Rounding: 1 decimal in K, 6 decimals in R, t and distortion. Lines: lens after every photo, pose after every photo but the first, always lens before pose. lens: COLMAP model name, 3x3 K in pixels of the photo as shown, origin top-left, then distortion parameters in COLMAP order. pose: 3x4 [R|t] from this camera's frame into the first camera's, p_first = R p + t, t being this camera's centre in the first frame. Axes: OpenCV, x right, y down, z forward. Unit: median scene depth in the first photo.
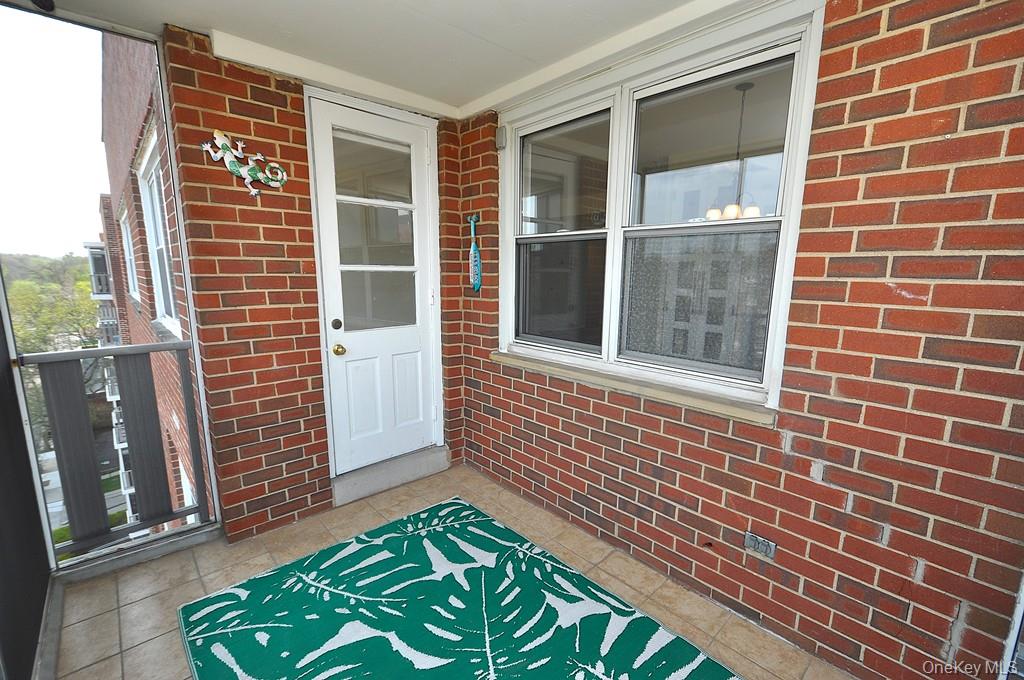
lens RADIAL K [[451.1, 0, 516.7], [0, 451.1, 338.7], [0, 0, 1]] dist [0.008293, -0.006431]
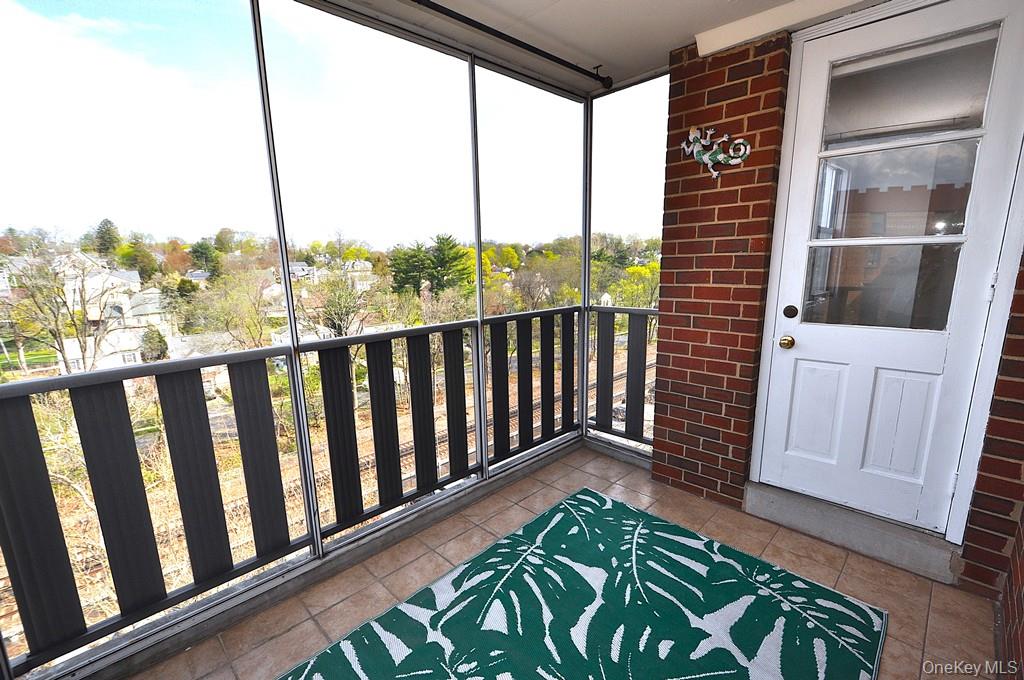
lens RADIAL K [[451.1, 0, 505.5], [0, 451.1, 341.3], [0, 0, 1]] dist [0.008293, -0.006431]
pose [[0.026305, 0.161127, -0.986583, 0.488213], [-0.136018, 0.978323, 0.156151, -0.043119], [0.990357, 0.130086, 0.047651, 0.506421]]
